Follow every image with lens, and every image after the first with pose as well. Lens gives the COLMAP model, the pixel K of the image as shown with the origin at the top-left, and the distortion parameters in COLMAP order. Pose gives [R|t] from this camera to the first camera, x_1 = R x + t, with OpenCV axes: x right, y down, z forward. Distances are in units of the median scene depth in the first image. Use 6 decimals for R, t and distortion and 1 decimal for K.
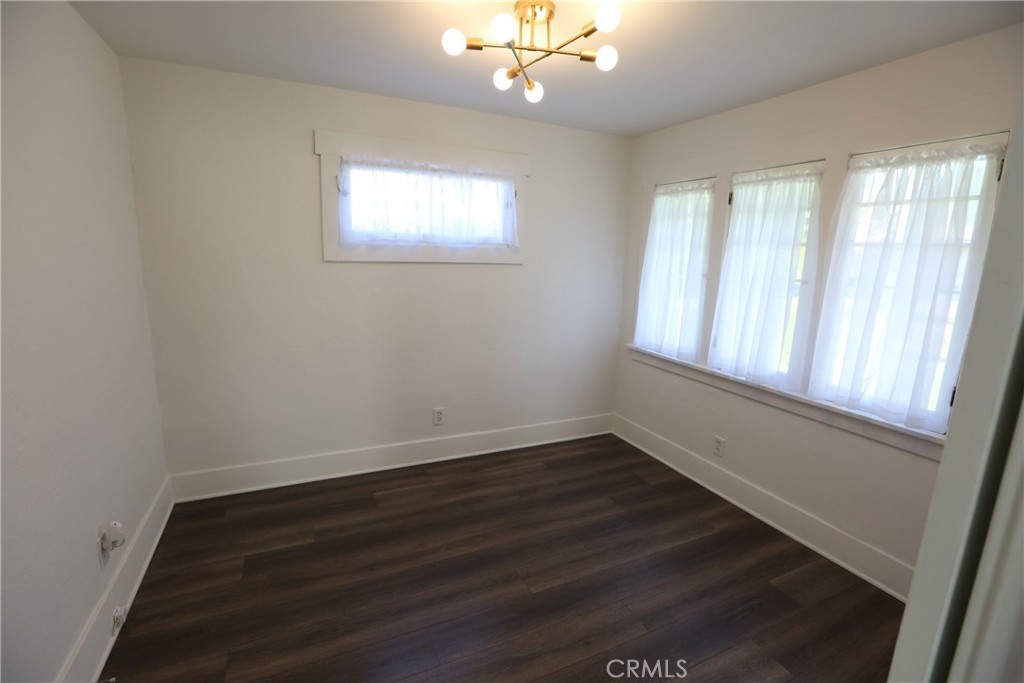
lens RADIAL K [[465.2, 0, 509.9], [0, 465.2, 342.8], [0, 0, 1]] dist [-0.018446, 0.004800]
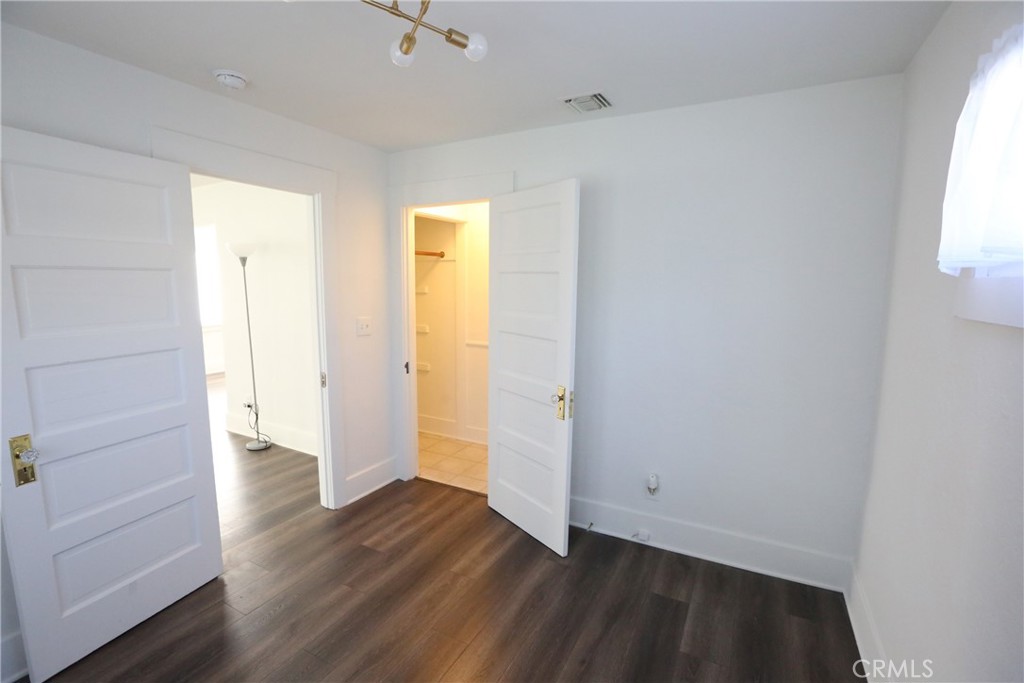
lens RADIAL K [[465.2, 0, 511.9], [0, 465.2, 341.9], [0, 0, 1]] dist [-0.018446, 0.004800]
pose [[-0.795105, 0.049619, -0.604438, 0.282876], [-0.144561, 0.952414, 0.268346, -0.271247], [0.588990, 0.300741, -0.750097, 1.381519]]
